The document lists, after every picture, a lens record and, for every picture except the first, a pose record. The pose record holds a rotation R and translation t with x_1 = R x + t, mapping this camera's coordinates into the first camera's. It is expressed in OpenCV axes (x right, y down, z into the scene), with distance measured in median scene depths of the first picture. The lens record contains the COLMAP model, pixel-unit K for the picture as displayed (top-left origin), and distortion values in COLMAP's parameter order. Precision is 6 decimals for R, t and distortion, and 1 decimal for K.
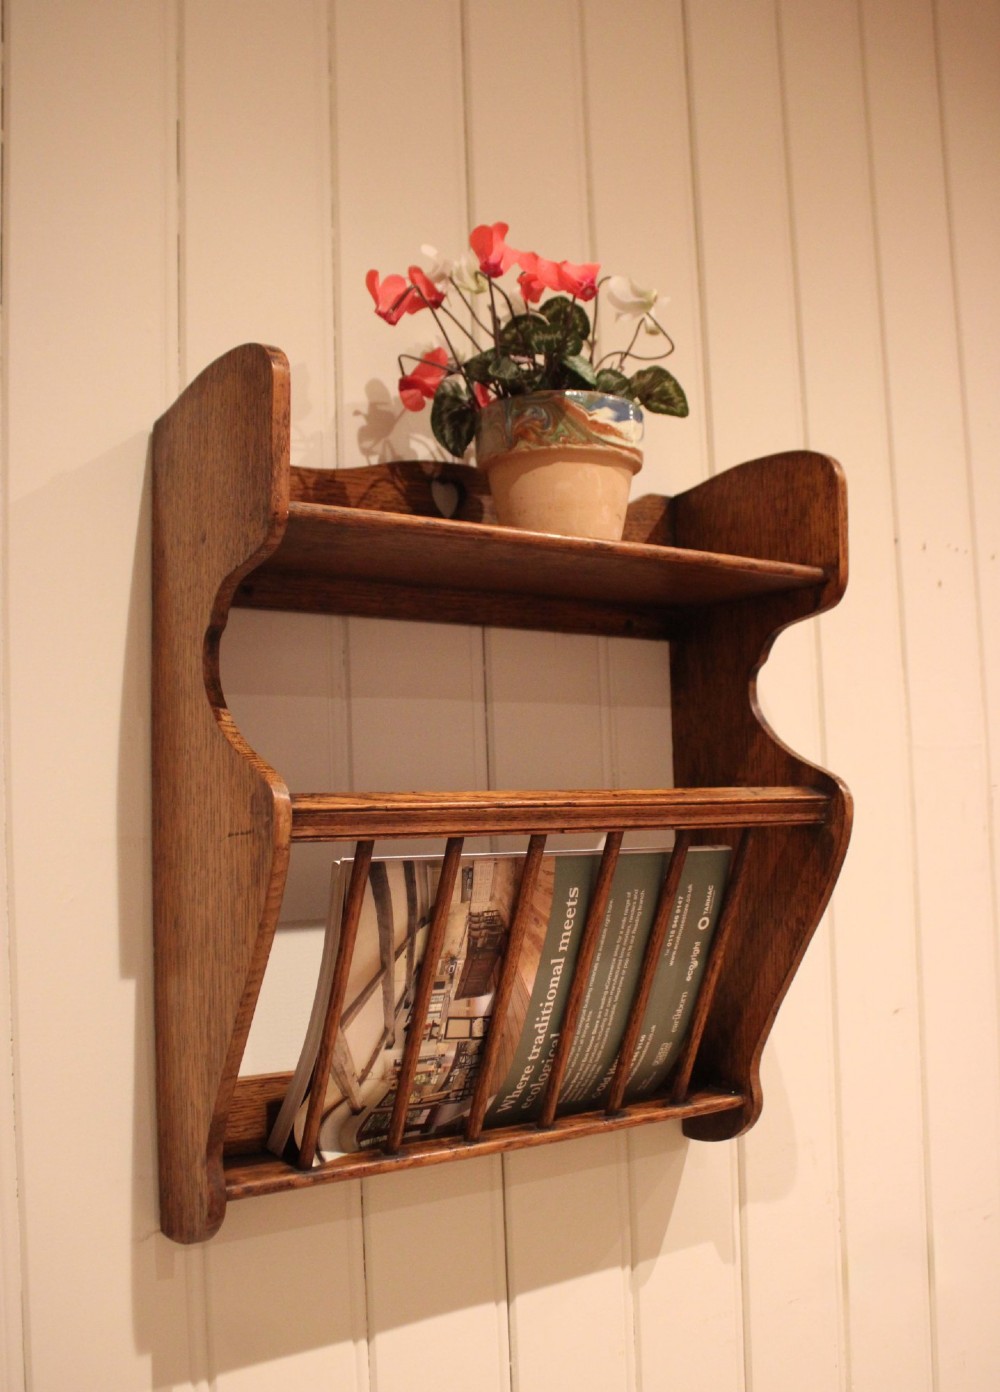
lens RADIAL K [[1380.5, 0, 472.0], [0, 1380.5, 738.2], [0, 0, 1]] dist [-0.079075, 0.000000]
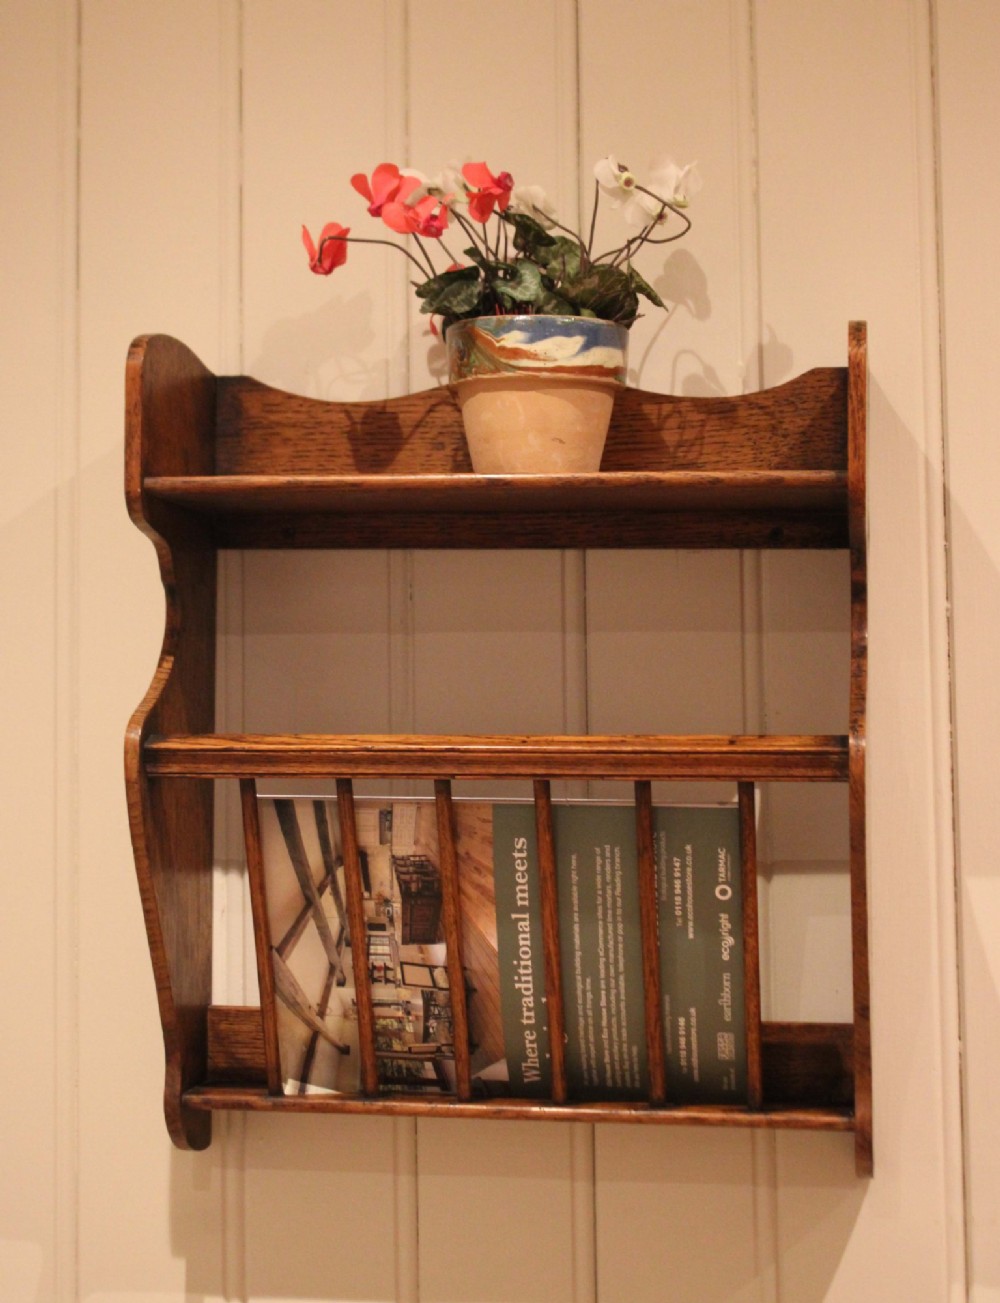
lens RADIAL K [[2555.7, 0, 432.0], [0, 2555.7, 600.4], [0, 0, 1]] dist [0.102382, 0.000000]
pose [[0.723050, -0.014827, -0.690637, 1.234914], [0.017048, 0.999848, -0.003617, -0.048715], [0.690586, -0.009159, 0.723192, -0.305268]]
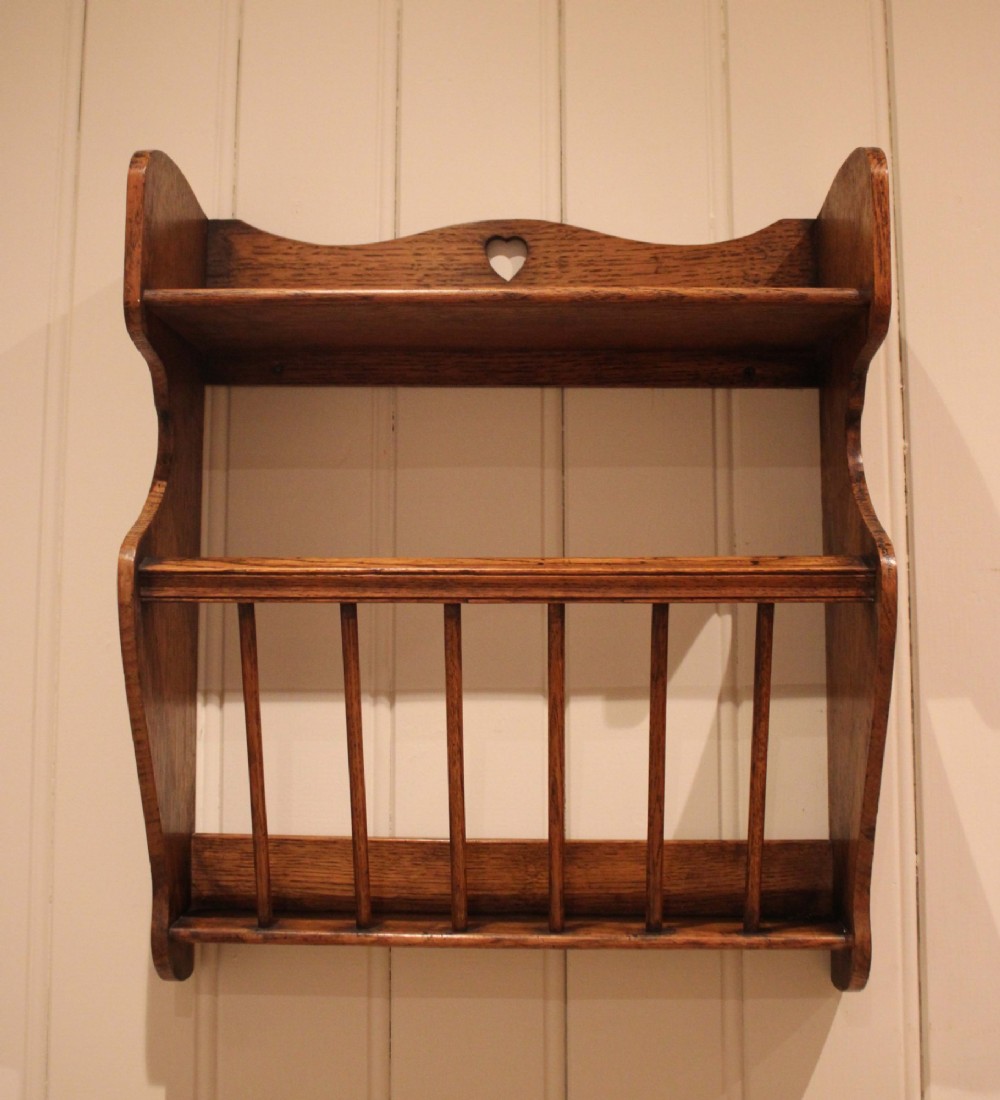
lens RADIAL K [[1533.6, 0, 472.6], [0, 1533.6, 439.9], [0, 0, 1]] dist [-0.060371, 0.000000]
pose [[0.809742, -0.046656, -0.584929, 0.646351], [0.011736, 0.997922, -0.063352, 0.022925], [0.586669, 0.044434, 0.808607, 0.141458]]
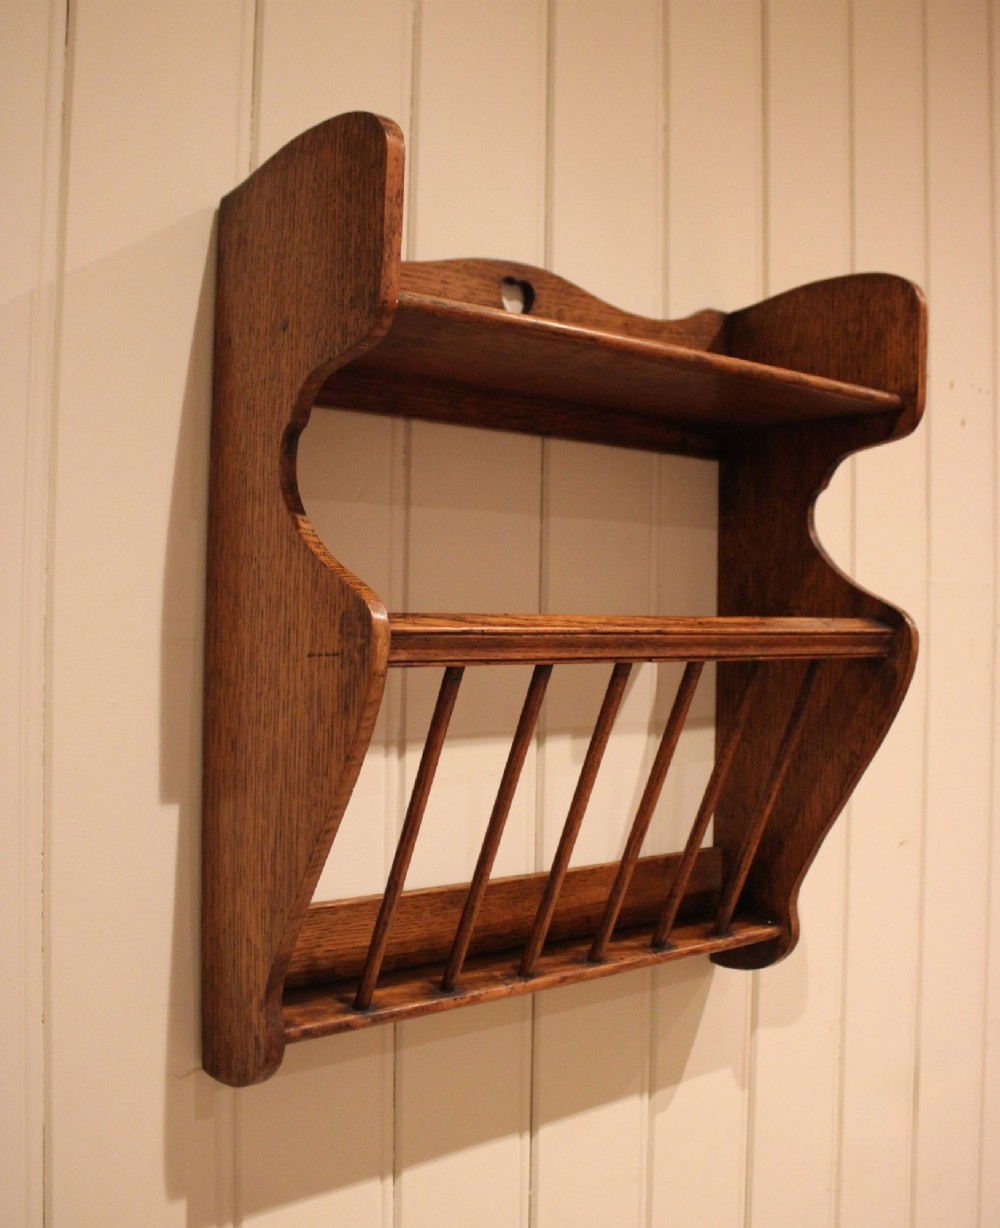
lens RADIAL K [[1284.4, 0, 478.3], [0, 1284.4, 592.9], [0, 0, 1]] dist [-0.094685, 0.000000]
pose [[0.996722, 0.039948, 0.070345, -0.108130], [-0.042895, 0.998242, 0.040895, -0.008659], [-0.068588, -0.043779, 0.996684, 0.128131]]
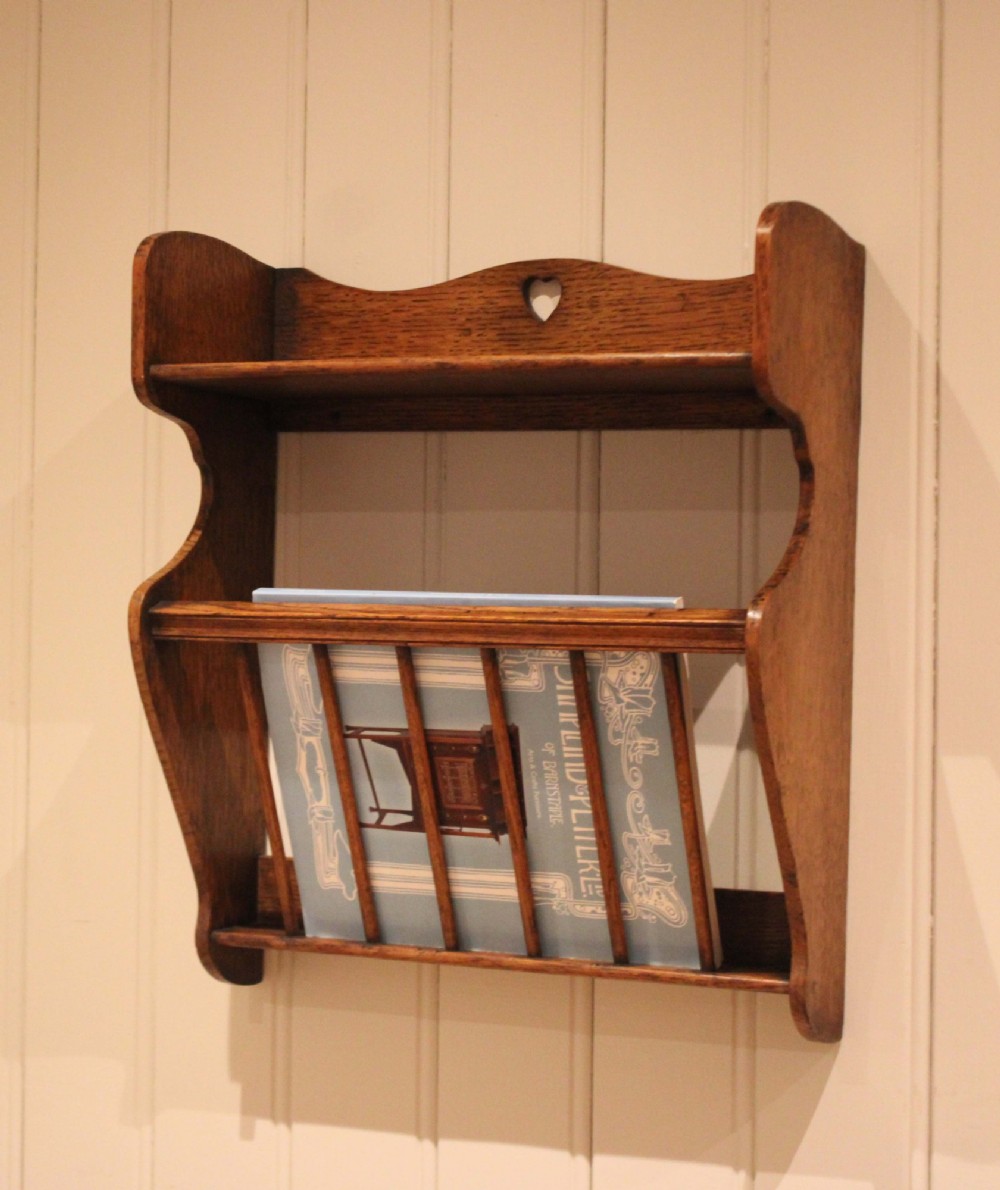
lens RADIAL K [[2743.8, 0, 362.4], [0, 2743.8, 659.9], [0, 0, 1]] dist [0.077126, 0.000000]
pose [[0.481928, 0.037382, -0.875413, 1.763538], [0.010405, 0.998775, 0.048378, -0.020113], [0.876149, -0.032423, 0.480949, -0.030127]]
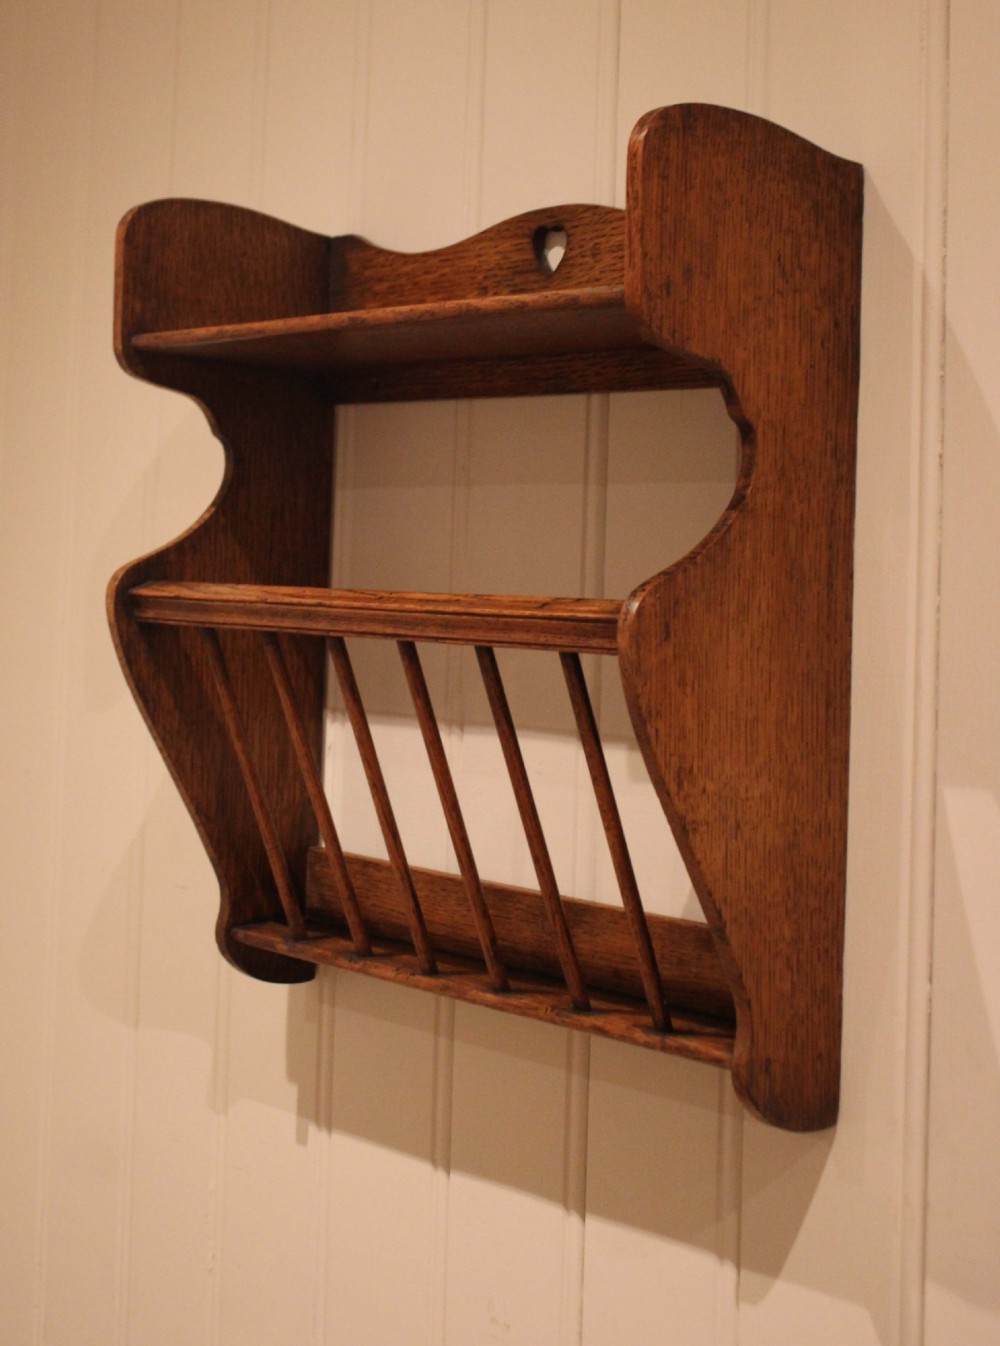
lens RADIAL K [[1999.7, 0, 414.4], [0, 1999.7, 480.9], [0, 0, 1]] dist [-0.022930, 0.000000]
pose [[0.163273, -0.018314, -0.986411, 1.328016], [0.015641, 0.999750, -0.015973, -0.012191], [0.986457, -0.012820, 0.163518, 0.787928]]
